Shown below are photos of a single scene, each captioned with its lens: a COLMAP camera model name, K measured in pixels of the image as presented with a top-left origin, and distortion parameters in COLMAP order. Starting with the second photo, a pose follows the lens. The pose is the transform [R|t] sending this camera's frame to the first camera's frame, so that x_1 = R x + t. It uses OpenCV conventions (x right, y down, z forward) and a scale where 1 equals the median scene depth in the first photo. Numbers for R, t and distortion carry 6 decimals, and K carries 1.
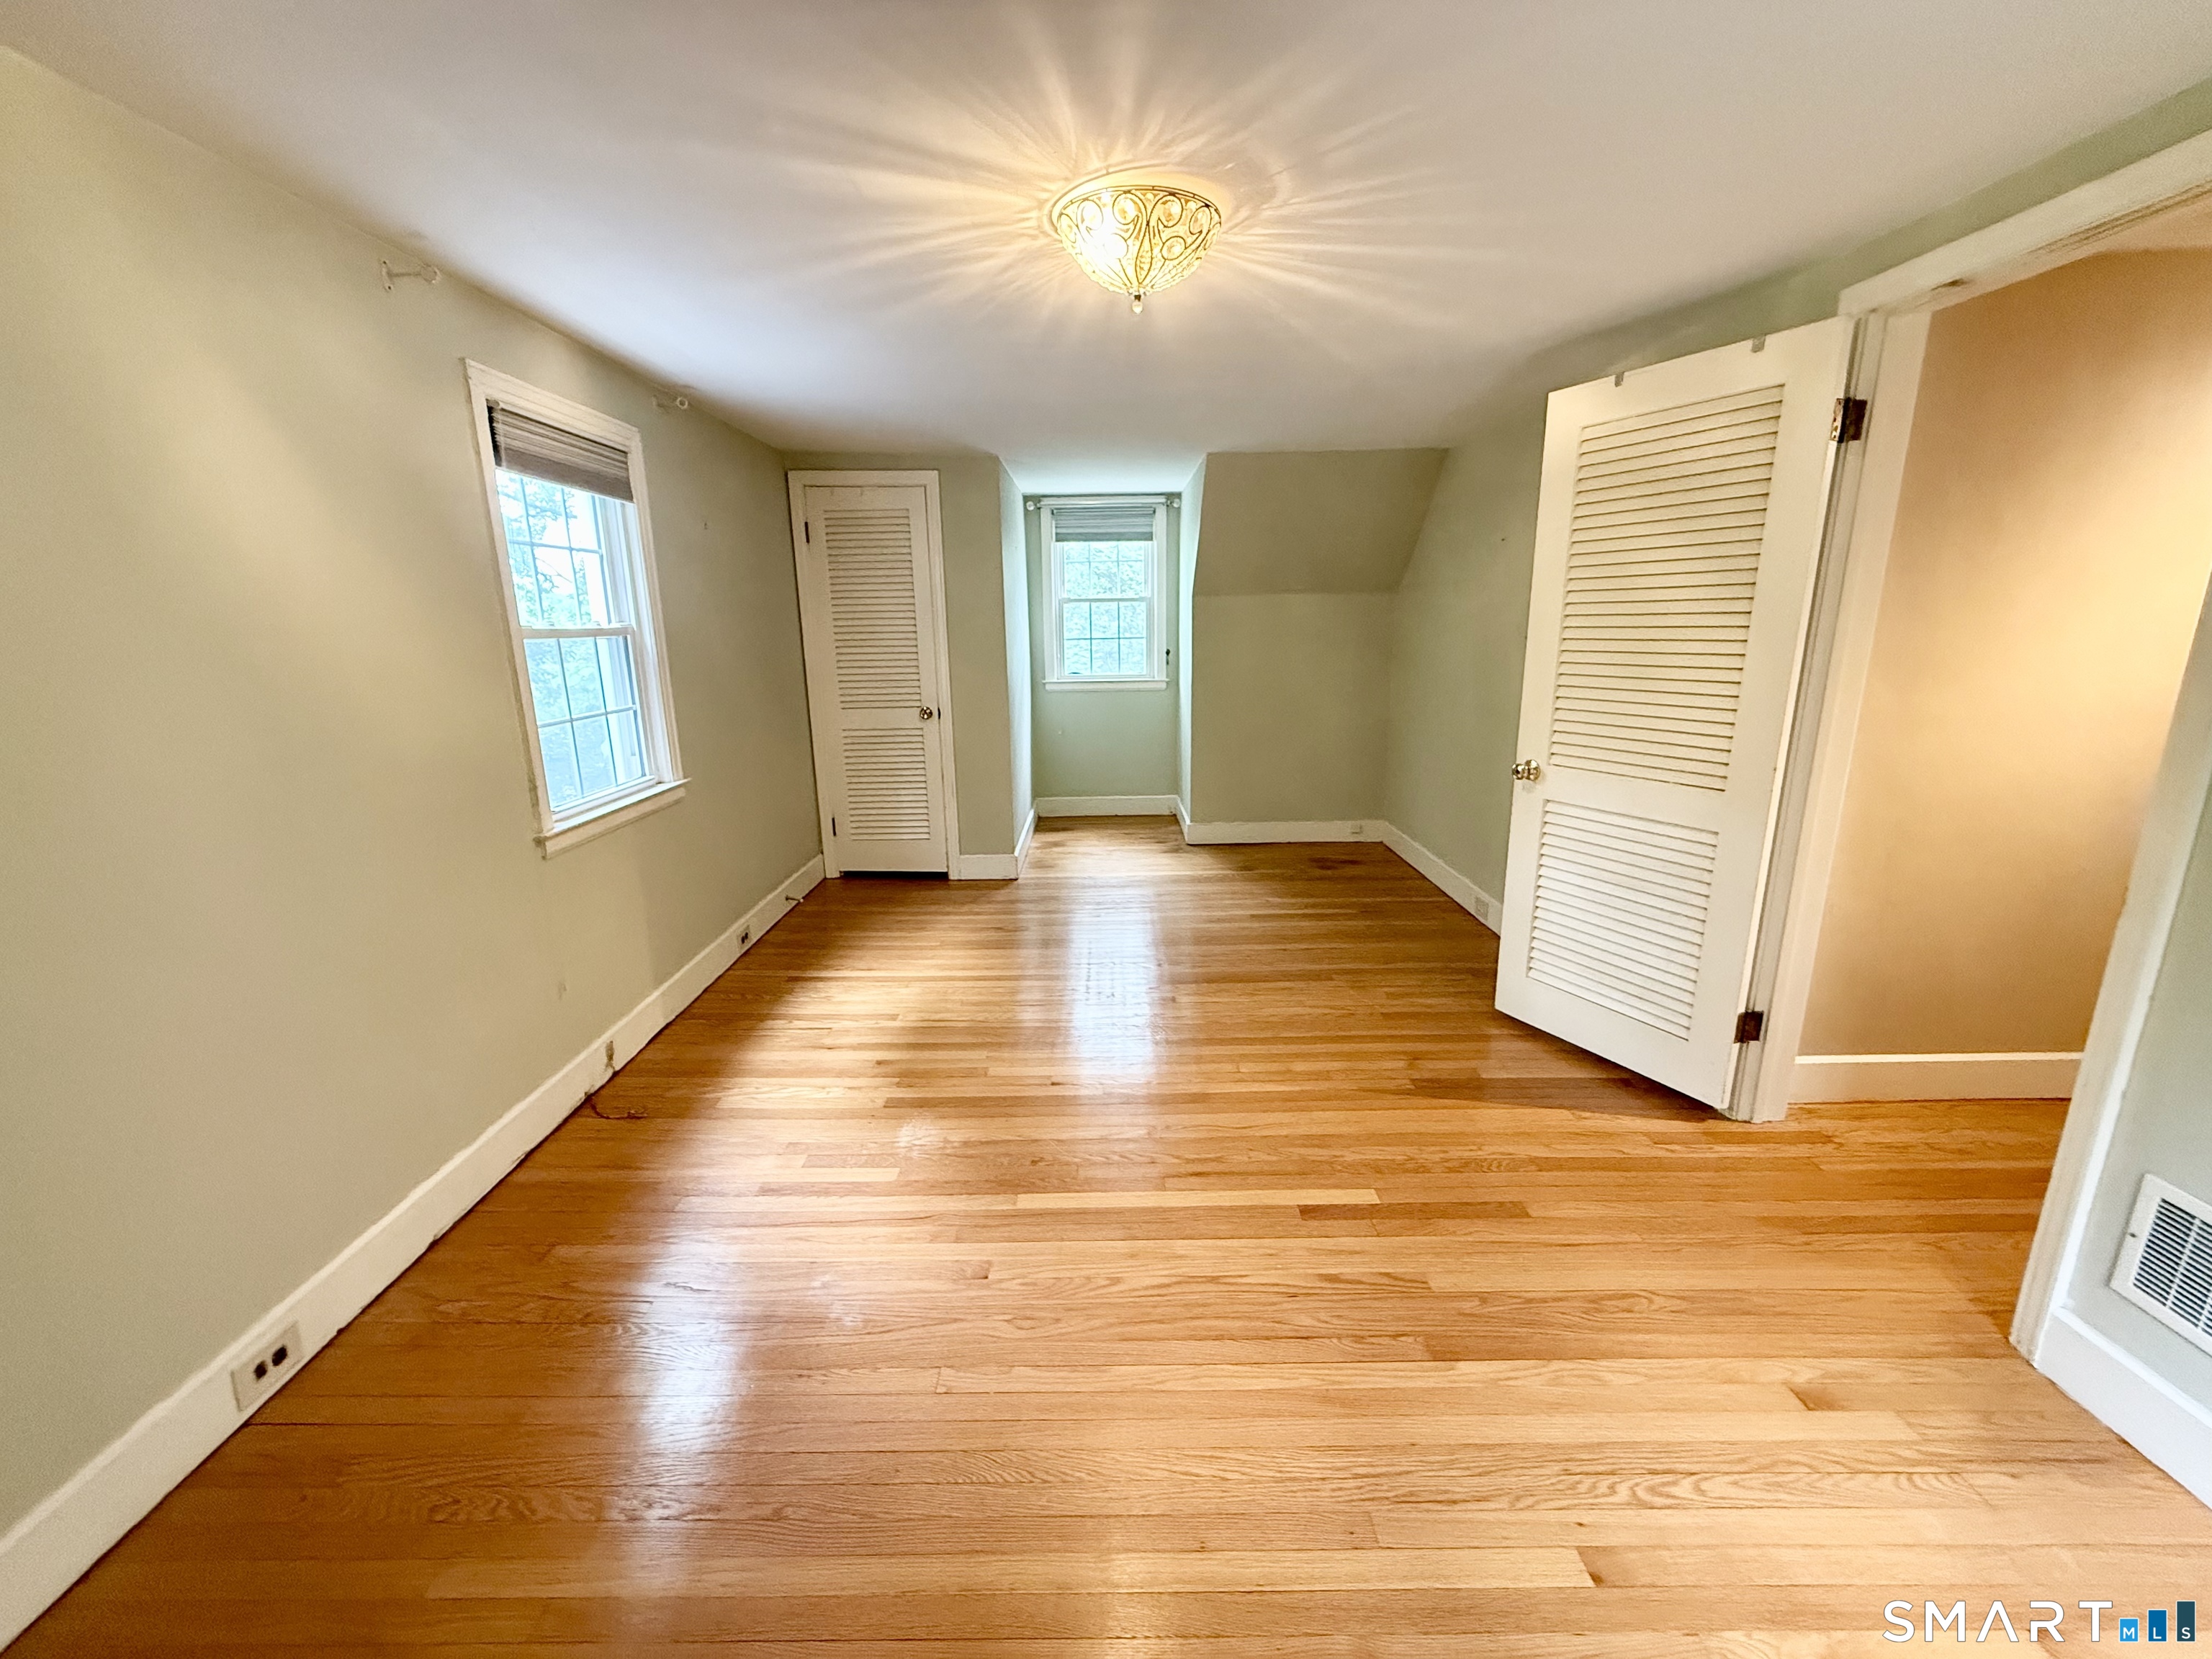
lens RADIAL K [[883.8, 0, 1106.8], [0, 883.8, 824.4], [0, 0, 1]] dist [-0.001427, 0.000075]
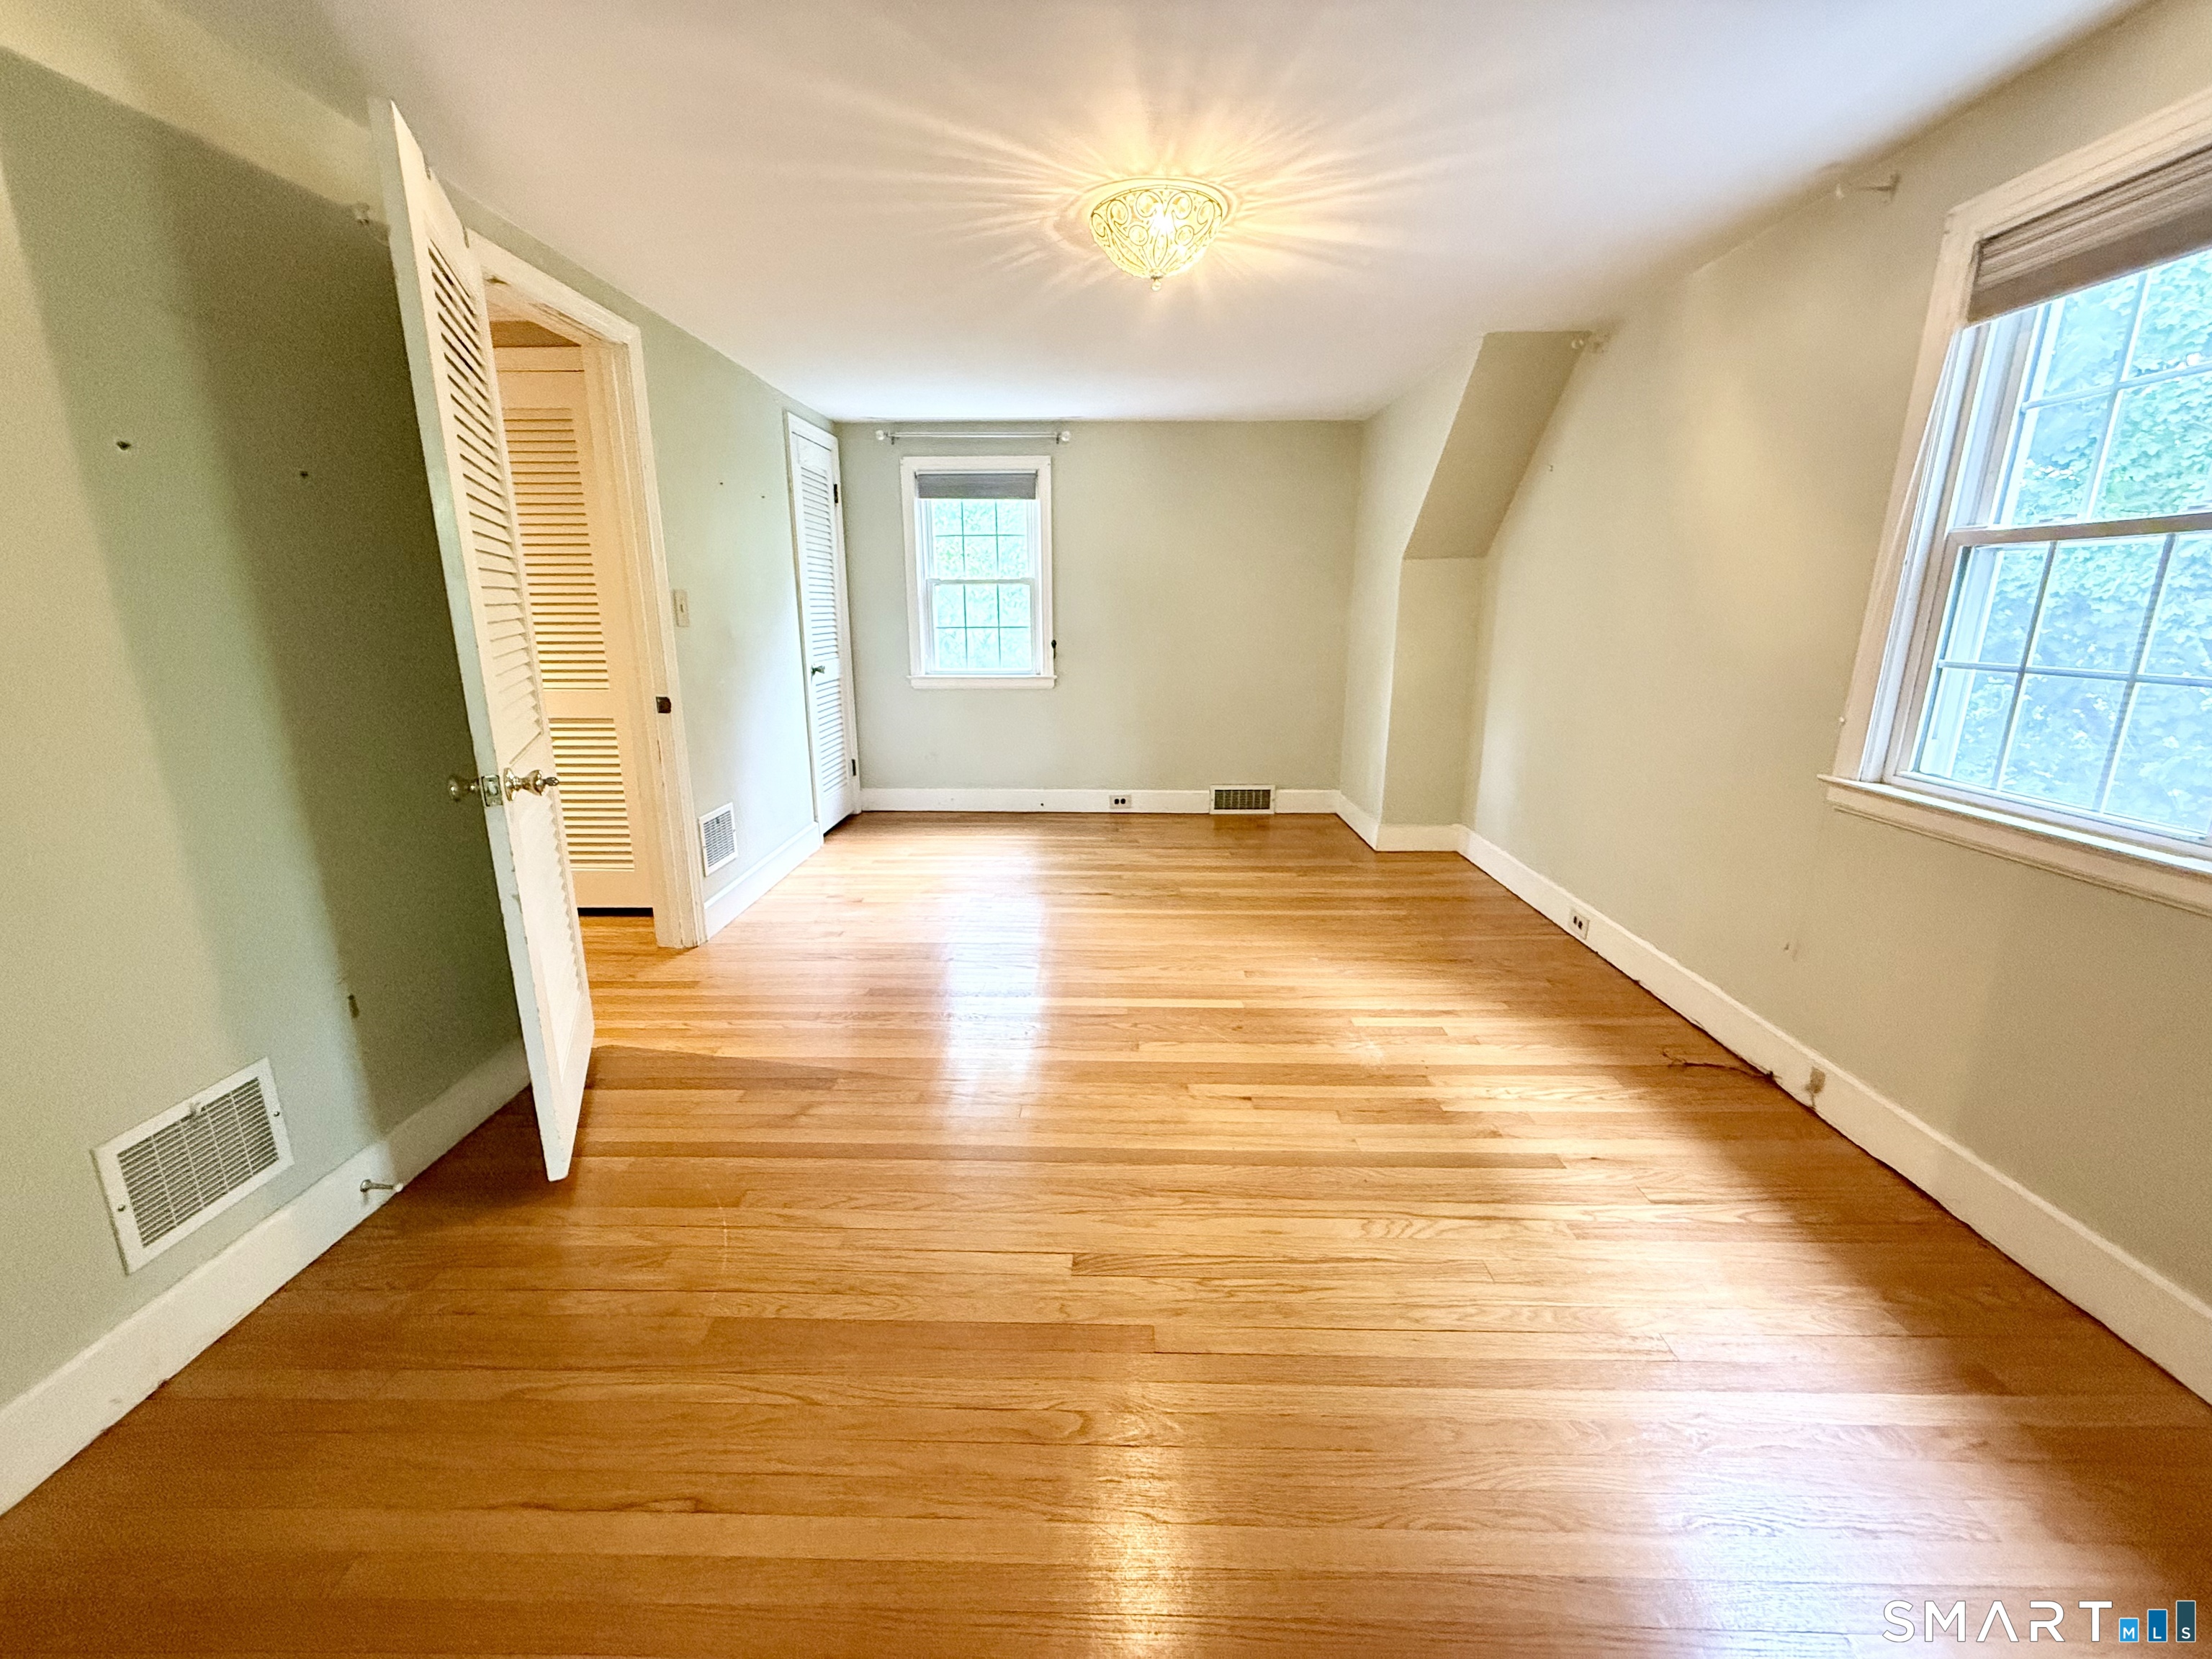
lens RADIAL K [[883.8, 0, 1102.8], [0, 883.8, 826.2], [0, 0, 1]] dist [-0.001427, 0.000075]
pose [[-0.999448, 0.005036, 0.032835, 0.050743], [0.019446, 0.890084, 0.455382, -0.328709], [-0.026933, 0.455769, -0.889690, 1.671555]]
